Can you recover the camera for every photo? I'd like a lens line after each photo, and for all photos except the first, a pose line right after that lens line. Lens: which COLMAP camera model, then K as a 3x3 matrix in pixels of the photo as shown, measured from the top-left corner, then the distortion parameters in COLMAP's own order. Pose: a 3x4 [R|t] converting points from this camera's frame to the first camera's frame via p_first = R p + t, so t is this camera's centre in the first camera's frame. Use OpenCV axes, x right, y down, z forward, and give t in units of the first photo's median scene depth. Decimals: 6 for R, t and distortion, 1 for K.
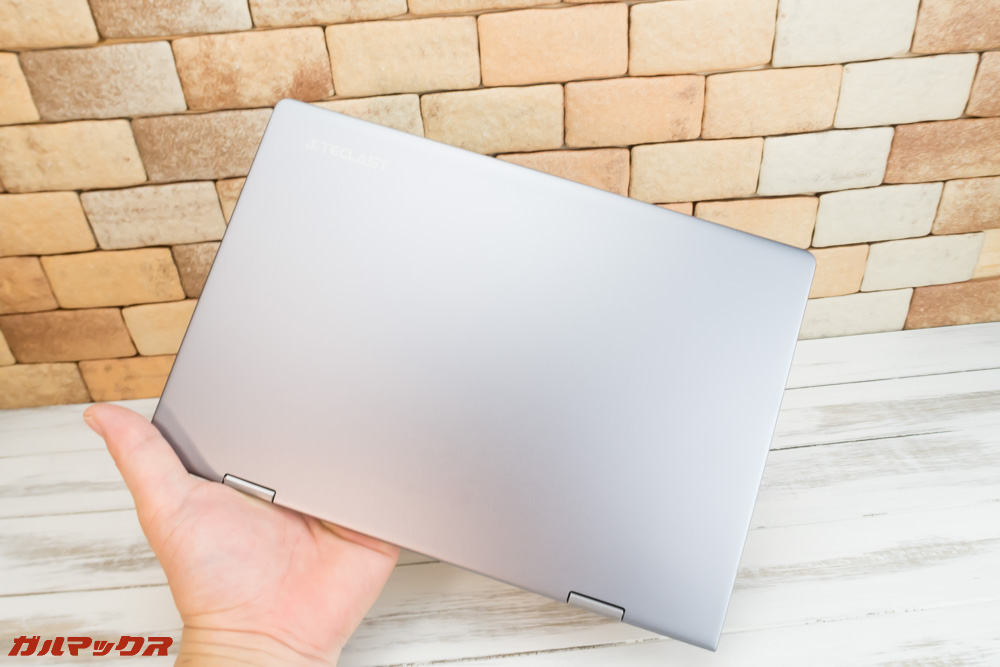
lens RADIAL K [[683.6, 0, 502.0], [0, 683.6, 335.2], [0, 0, 1]] dist [-0.030492, 0.004367]
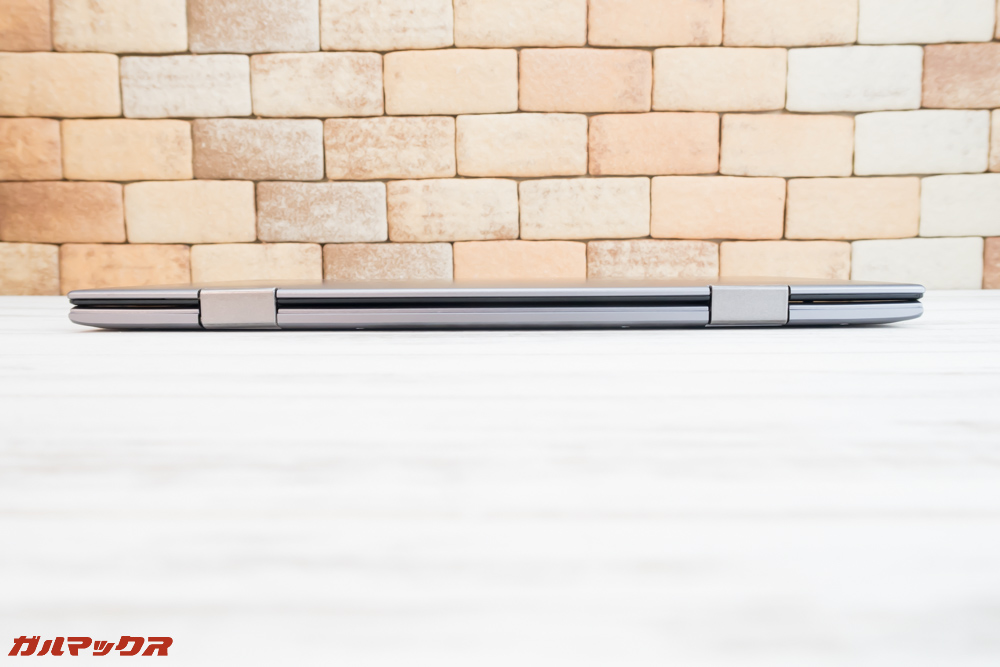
lens RADIAL K [[789.0, 0, 501.7], [0, 789.0, 333.5], [0, 0, 1]] dist [0.010353, -0.010001]
pose [[0.995223, 0.057034, -0.079237, 0.081368], [-0.085911, 0.897154, -0.433283, 0.636051], [0.046376, 0.438021, 0.897768, 0.110618]]
